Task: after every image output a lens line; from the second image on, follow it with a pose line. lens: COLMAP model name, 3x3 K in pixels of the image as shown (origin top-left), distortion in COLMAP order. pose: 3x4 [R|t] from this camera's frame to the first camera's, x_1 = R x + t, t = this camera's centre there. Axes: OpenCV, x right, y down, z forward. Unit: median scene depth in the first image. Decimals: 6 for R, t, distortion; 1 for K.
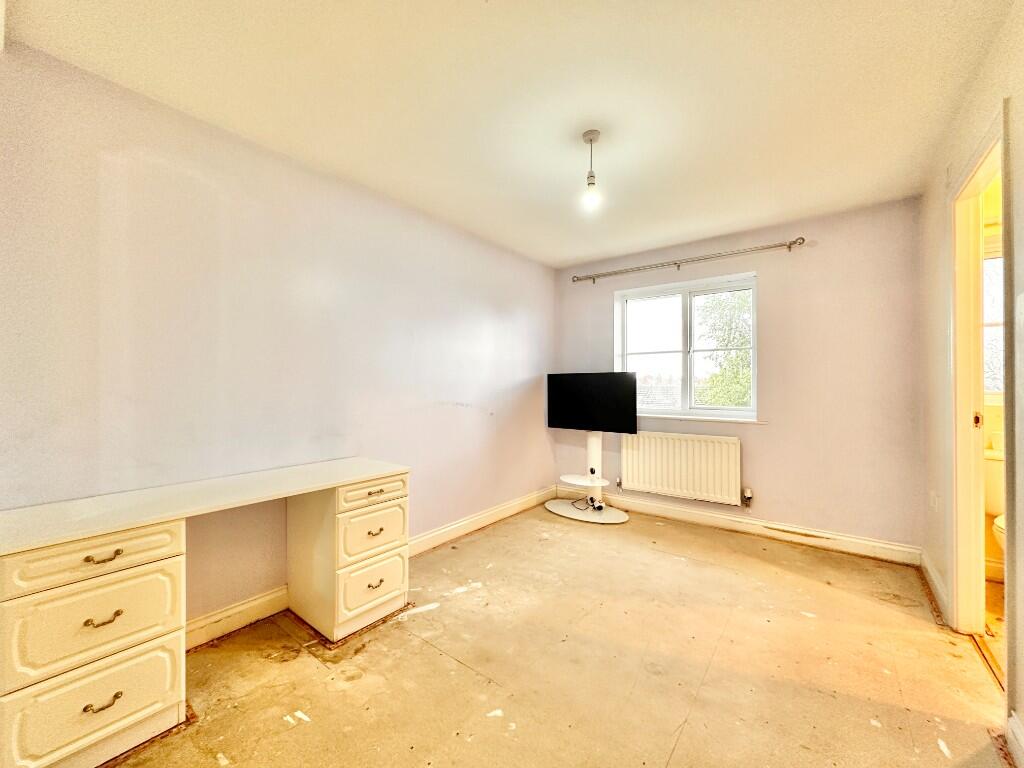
lens RADIAL K [[418.4, 0, 509.3], [0, 418.4, 382.3], [0, 0, 1]] dist [0.000839, 0.000535]
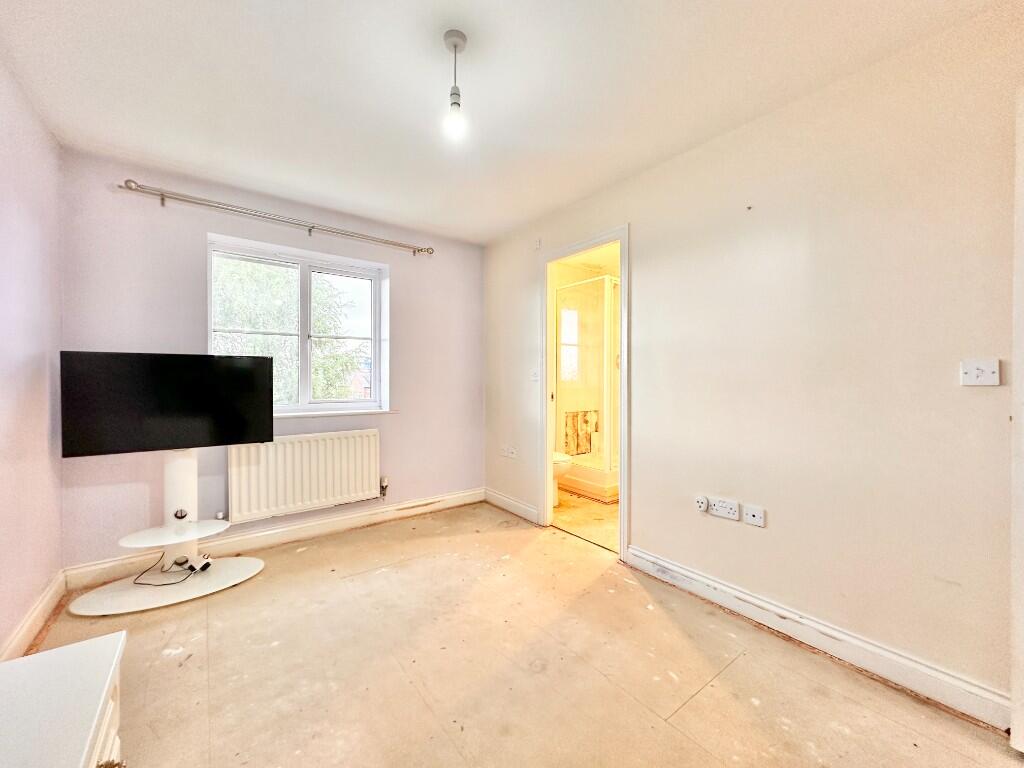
lens RADIAL K [[418.4, 0, 509.3], [0, 418.4, 382.3], [0, 0, 1]] dist [0.000839, 0.000535]
pose [[0.239568, -0.010493, 0.970823, -0.337043], [-0.008607, 0.999879, 0.012931, 0.007728], [-0.970842, -0.011454, 0.239448, 0.466648]]
